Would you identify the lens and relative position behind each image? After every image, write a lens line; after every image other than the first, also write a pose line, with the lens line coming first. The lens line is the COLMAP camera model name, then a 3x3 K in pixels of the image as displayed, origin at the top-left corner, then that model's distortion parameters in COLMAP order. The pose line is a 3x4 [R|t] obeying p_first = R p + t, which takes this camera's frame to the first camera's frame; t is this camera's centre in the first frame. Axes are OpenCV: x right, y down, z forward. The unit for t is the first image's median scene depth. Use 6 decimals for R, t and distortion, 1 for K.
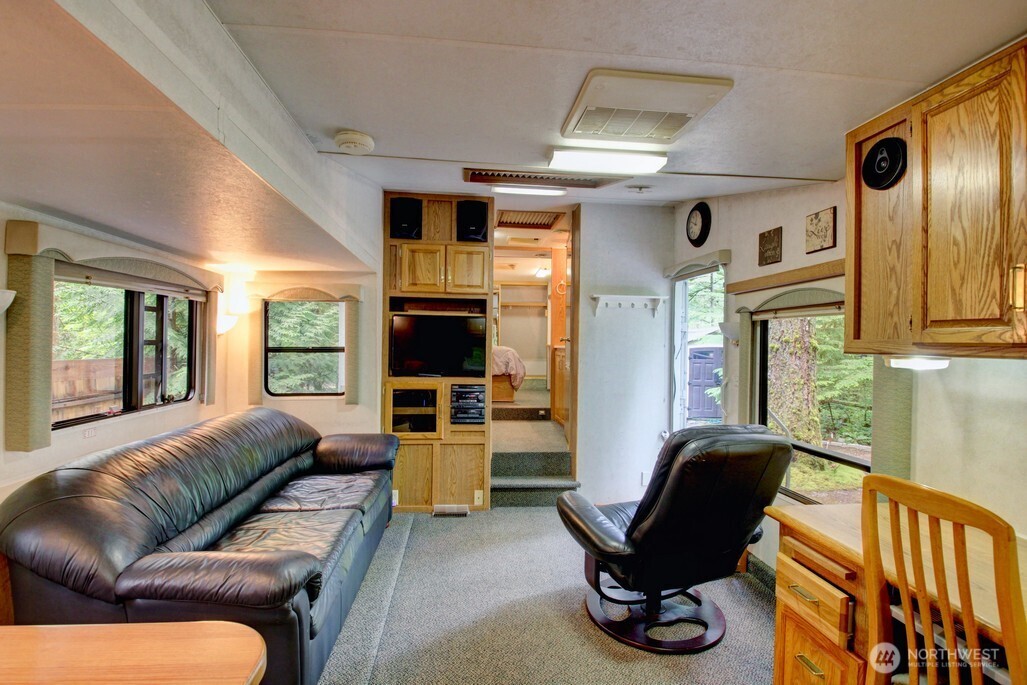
lens RADIAL K [[481.4, 0, 513.5], [0, 481.4, 342.5], [0, 0, 1]] dist [0.022128, -0.033743]
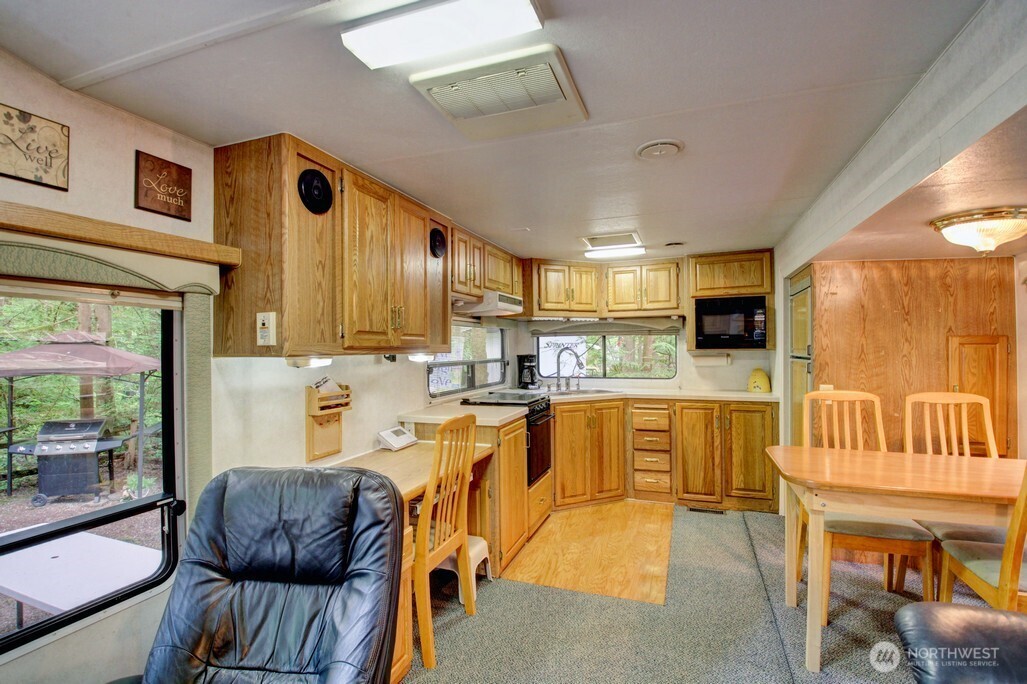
lens RADIAL K [[481.4, 0, 513.5], [0, 481.4, 342.0], [0, 0, 1]] dist [0.022128, -0.033743]
pose [[-0.897467, -0.008226, 0.441005, -0.173744], [-0.009297, 0.999957, -0.000267, -0.013214], [-0.440984, -0.004340, -0.897504, 1.856342]]
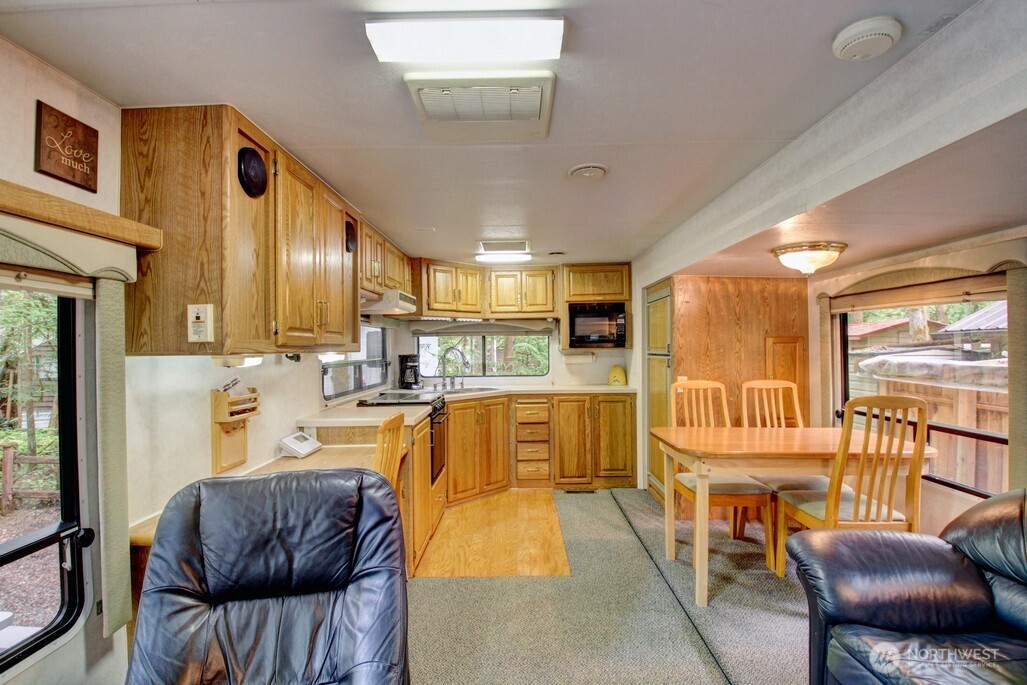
lens RADIAL K [[481.4, 0, 513.5], [0, 481.4, 342.5], [0, 0, 1]] dist [0.022128, -0.033743]
pose [[-0.993084, -0.009045, 0.117057, 0.080034], [-0.009751, 0.999938, -0.005459, -0.000456], [-0.117000, -0.006562, -0.993110, 2.002477]]
